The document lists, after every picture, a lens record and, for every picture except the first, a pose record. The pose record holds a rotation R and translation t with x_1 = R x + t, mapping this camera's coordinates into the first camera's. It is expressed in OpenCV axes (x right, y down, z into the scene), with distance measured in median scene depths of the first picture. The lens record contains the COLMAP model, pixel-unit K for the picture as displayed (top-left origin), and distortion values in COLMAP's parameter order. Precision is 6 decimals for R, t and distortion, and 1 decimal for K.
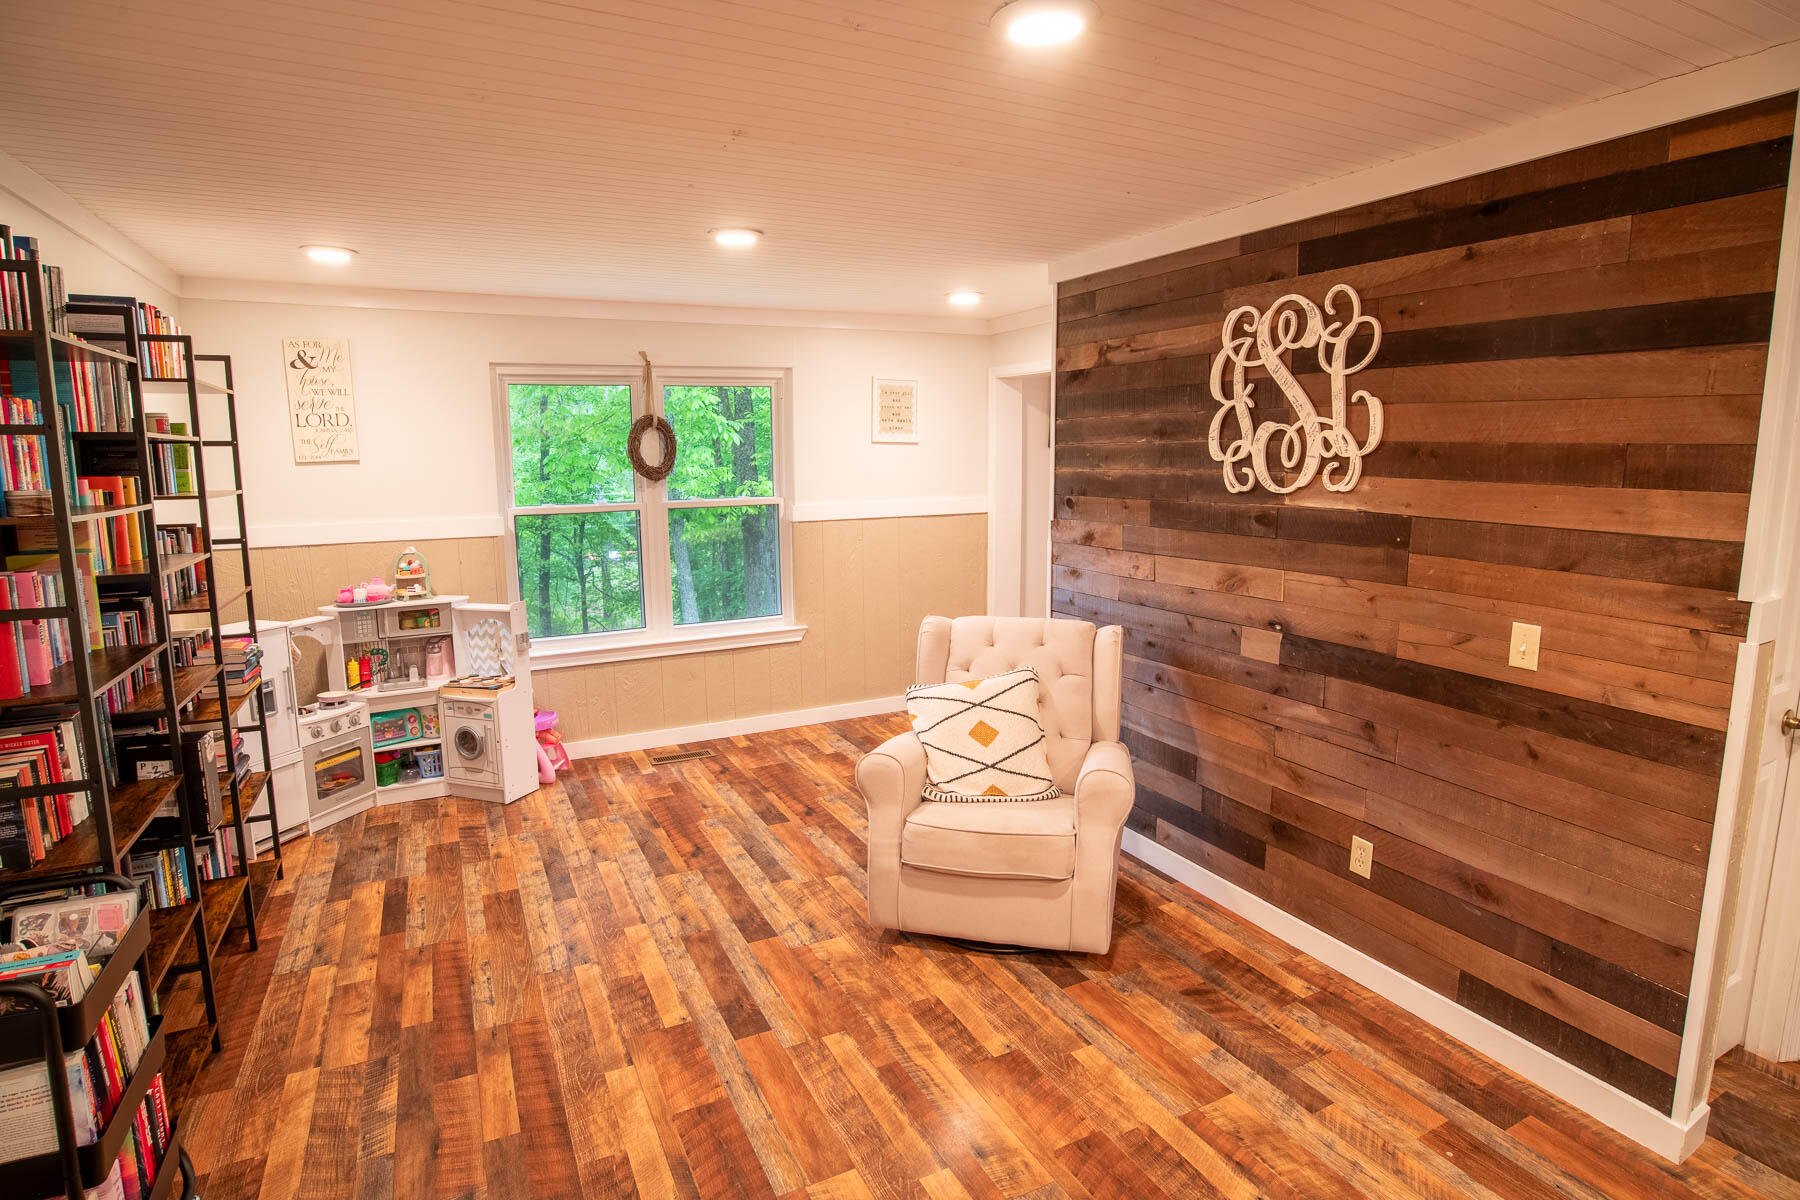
lens RADIAL K [[929.9, 0, 901.1], [0, 929.9, 592.6], [0, 0, 1]] dist [-0.054797, 0.008628]
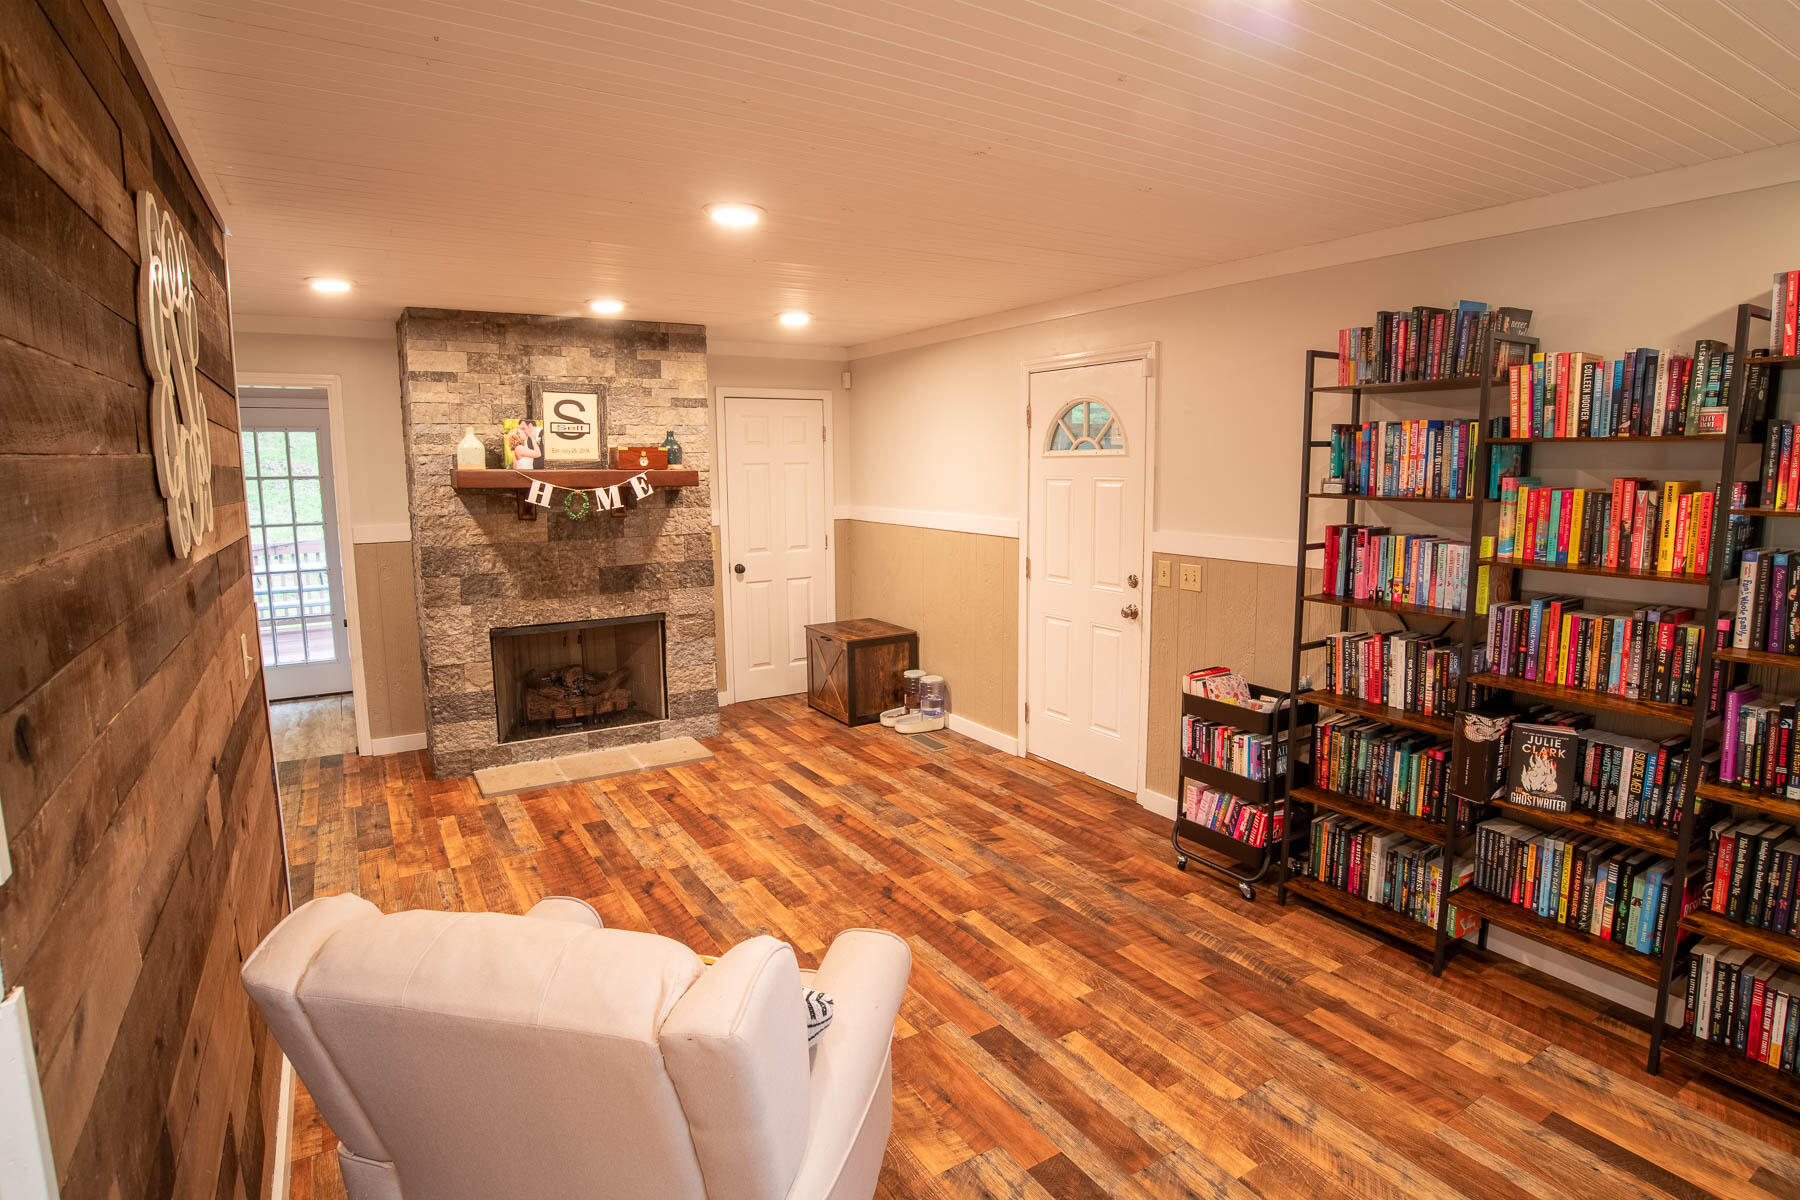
lens RADIAL K [[929.9, 0, 899.0], [0, 929.9, 592.5], [0, 0, 1]] dist [-0.054797, 0.008628]
pose [[-0.996472, 0.026191, -0.079738, 0.004772], [0.002097, 0.957535, 0.288310, -0.276340], [0.083904, 0.287125, -0.954211, 1.781321]]
